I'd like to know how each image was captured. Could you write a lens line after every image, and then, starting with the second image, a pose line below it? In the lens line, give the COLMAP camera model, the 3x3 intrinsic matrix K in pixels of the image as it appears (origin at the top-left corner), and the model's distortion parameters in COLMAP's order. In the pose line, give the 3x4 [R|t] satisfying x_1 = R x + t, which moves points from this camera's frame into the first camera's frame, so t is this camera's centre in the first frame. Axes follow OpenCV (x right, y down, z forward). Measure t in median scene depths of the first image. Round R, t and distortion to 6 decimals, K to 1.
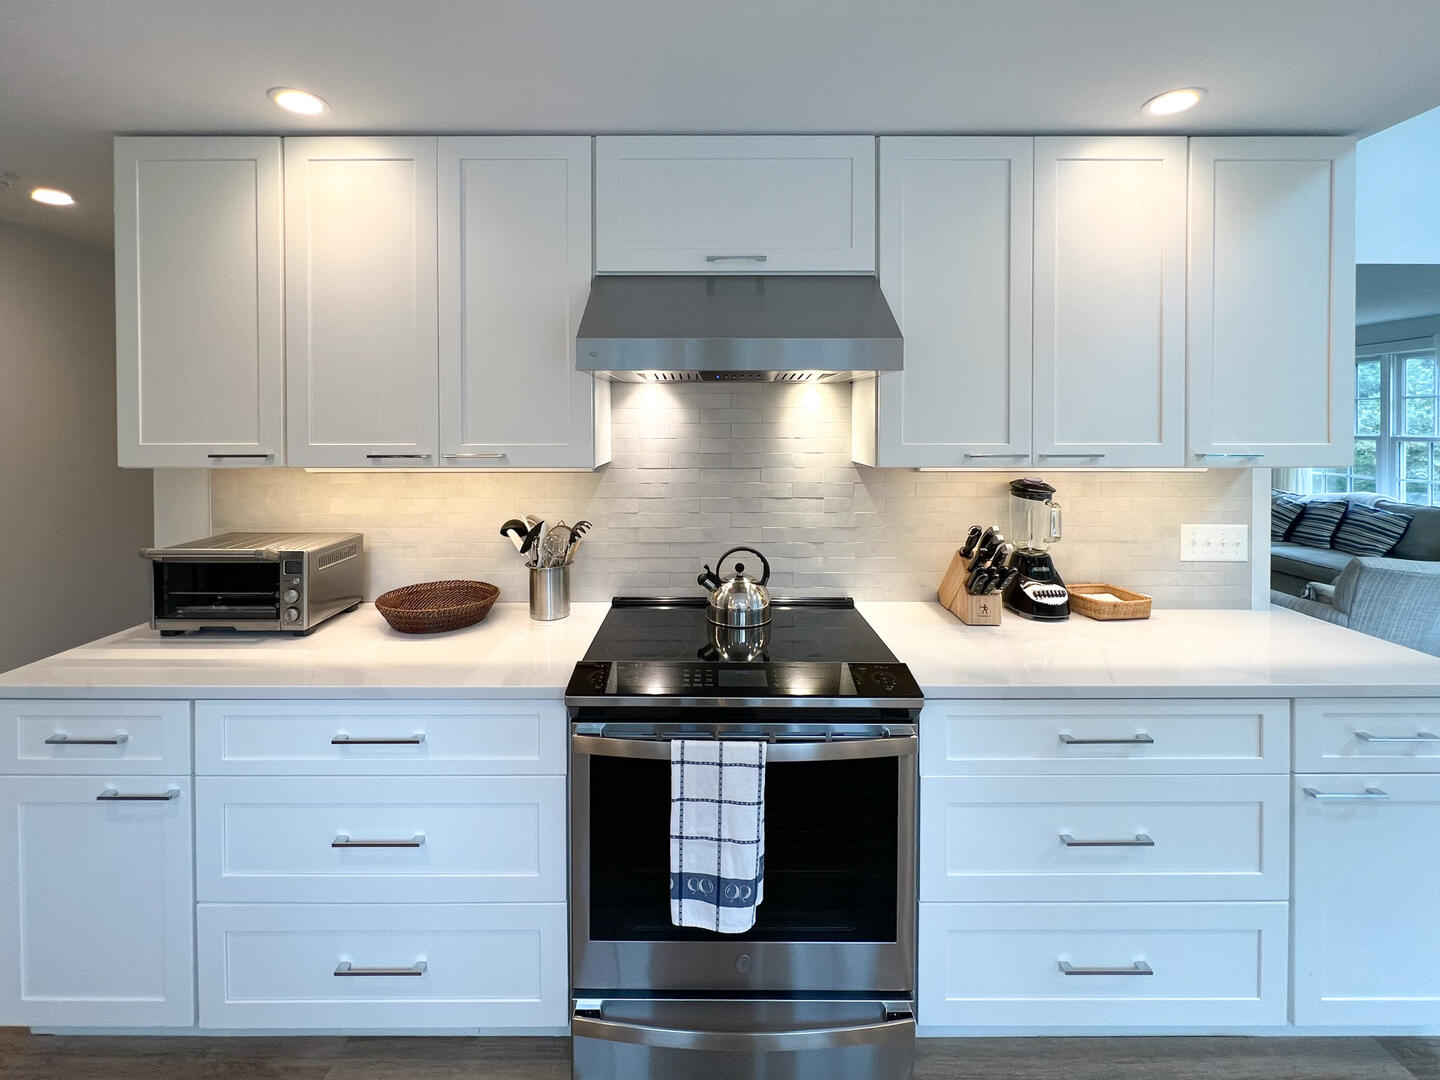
lens RADIAL K [[601.0, 0, 719.0], [0, 601.0, 439.8], [0, 0, 1]] dist [-0.015903, -0.000239]
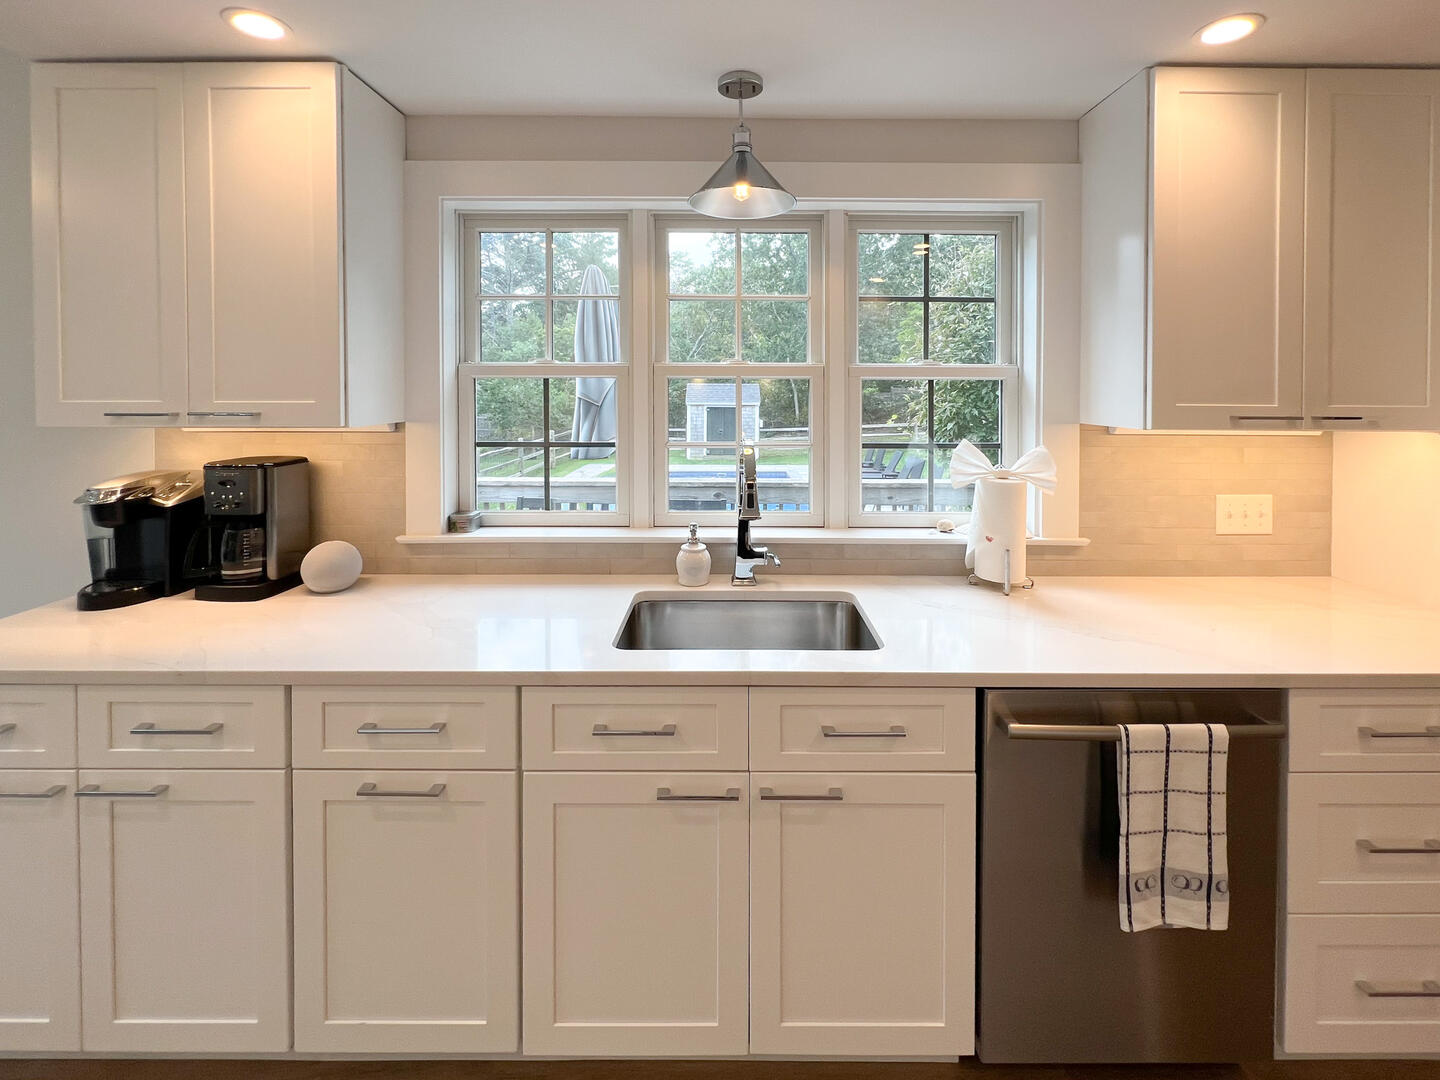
lens RADIAL K [[664.4, 0, 721.1], [0, 664.4, 397.2], [0, 0, 1]] dist [-0.024493, 0.006222]
pose [[0.999981, 0.005798, -0.002167, -0.380495], [-0.005806, 0.999975, -0.004035, 0.001259], [0.002144, 0.004048, 0.999990, -0.003397]]
